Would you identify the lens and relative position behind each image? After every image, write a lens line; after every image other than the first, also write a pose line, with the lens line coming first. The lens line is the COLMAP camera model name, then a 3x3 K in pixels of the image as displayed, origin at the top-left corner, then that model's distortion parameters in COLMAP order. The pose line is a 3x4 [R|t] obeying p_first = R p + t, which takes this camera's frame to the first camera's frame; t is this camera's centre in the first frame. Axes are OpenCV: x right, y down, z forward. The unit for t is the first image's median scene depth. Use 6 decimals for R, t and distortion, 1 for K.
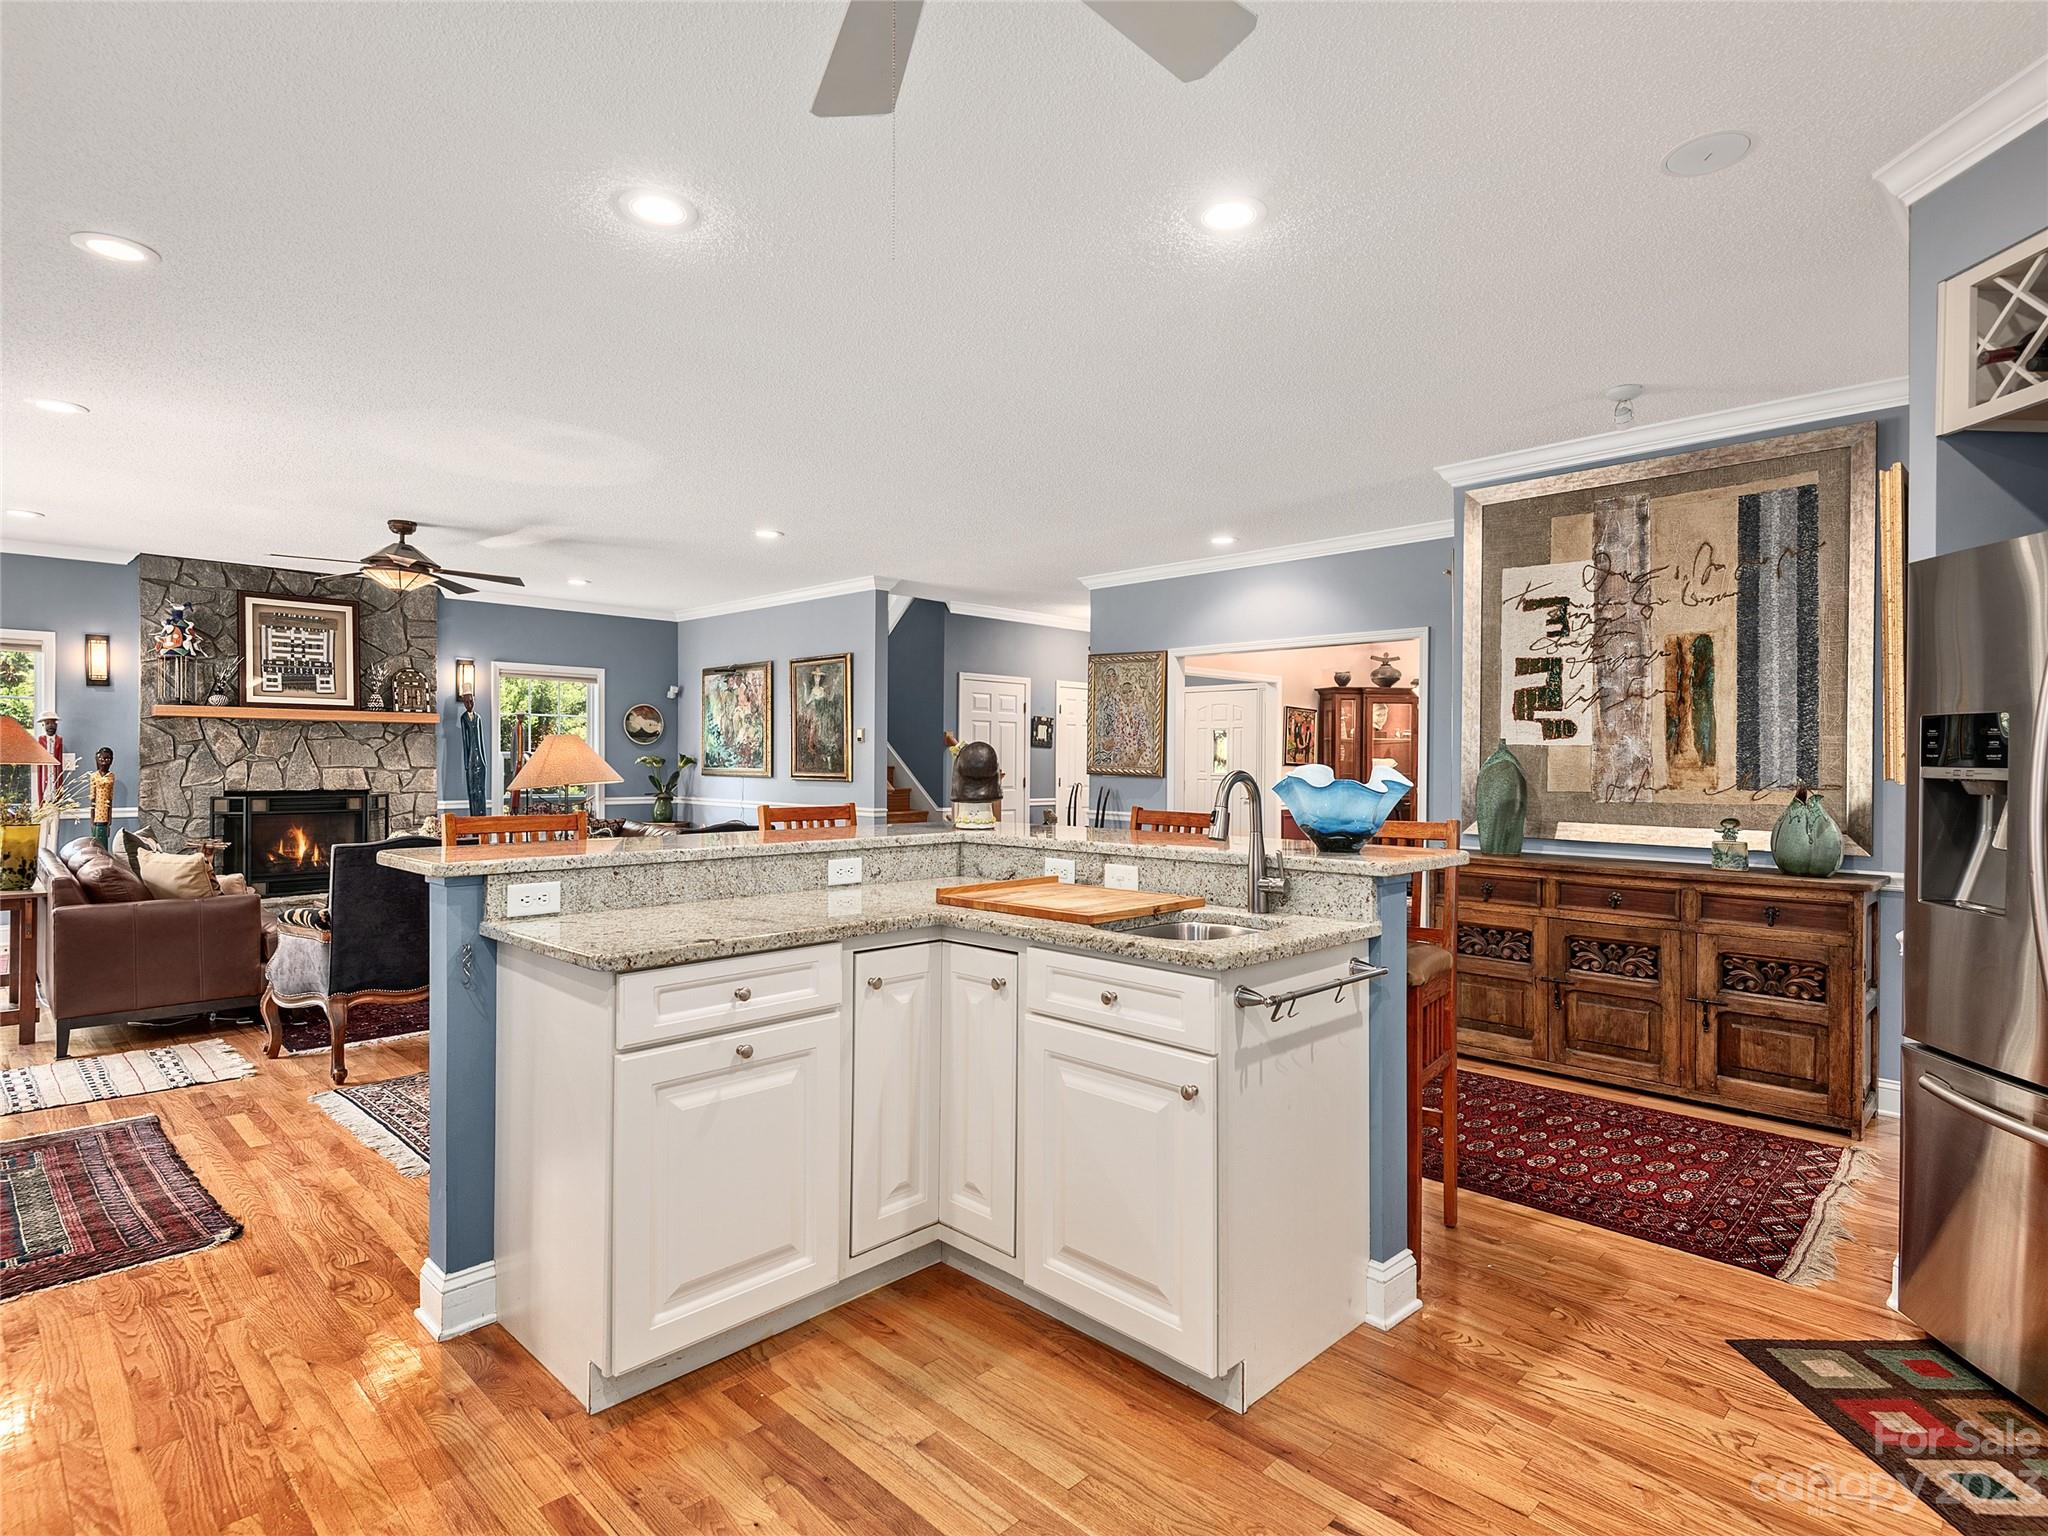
lens RADIAL K [[1078.8, 0, 1010.6], [0, 1078.8, 764.7], [0, 0, 1]] dist [-0.017437, -0.000274]
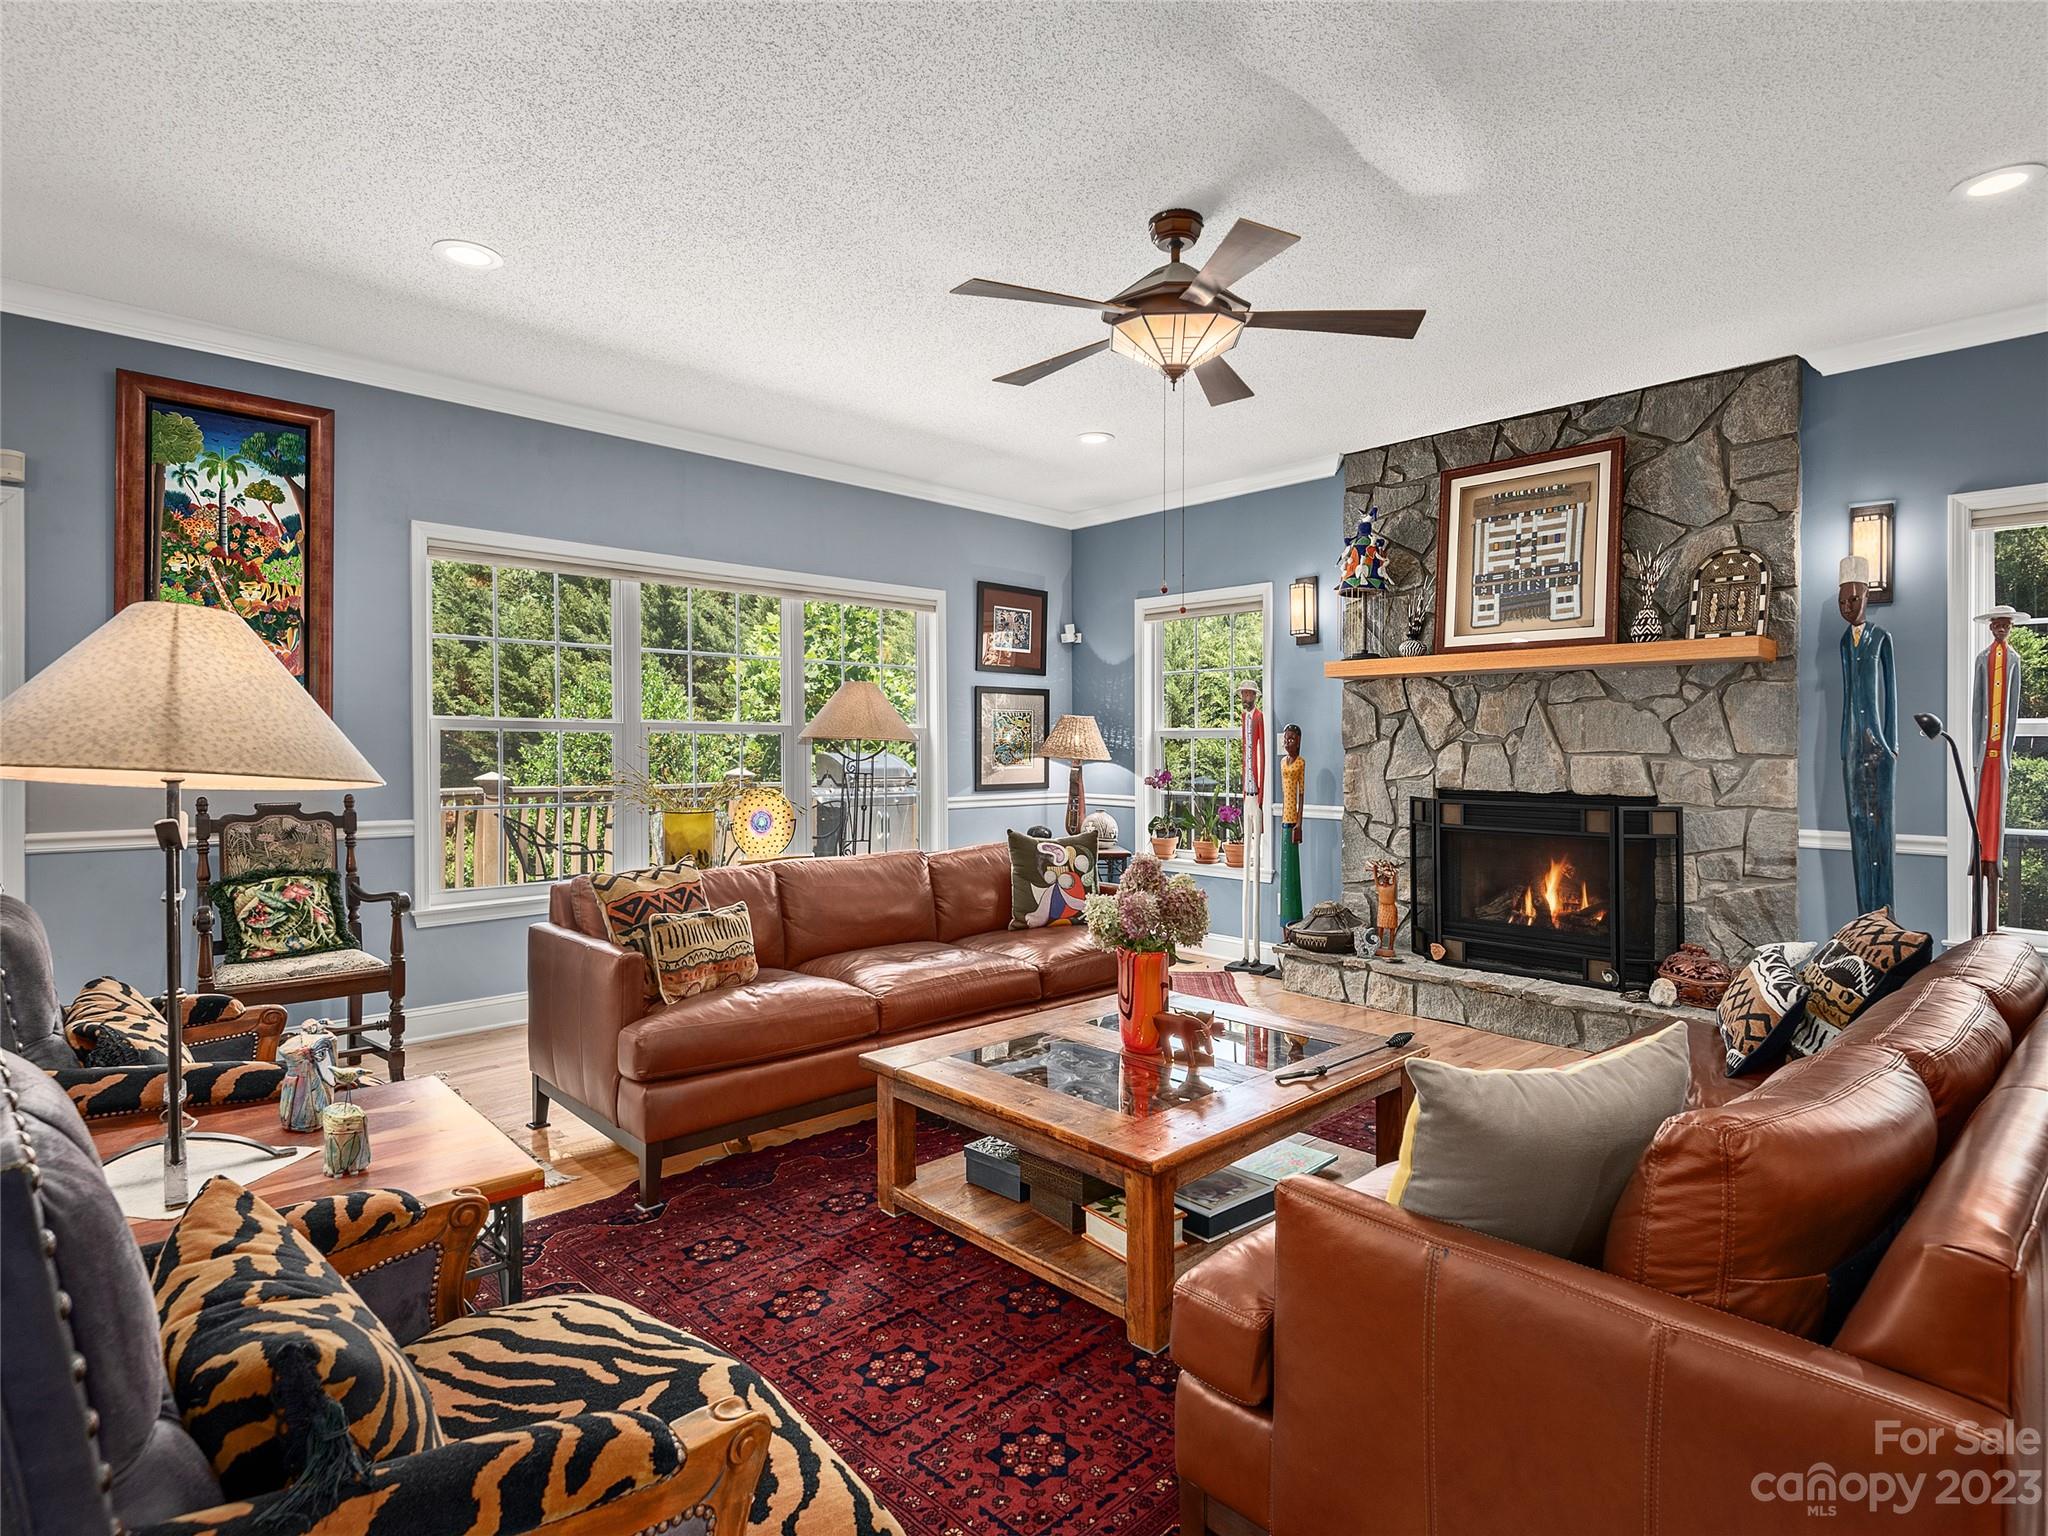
lens RADIAL K [[1078.8, 0, 1019.6], [0, 1078.8, 762.2], [0, 0, 1]] dist [-0.017437, -0.000274]
pose [[-0.044922, 0.008338, -0.998956, -0.072384], [-0.009428, 0.999917, 0.008770, 0.004987], [0.998946, 0.009812, -0.044839, 0.752031]]
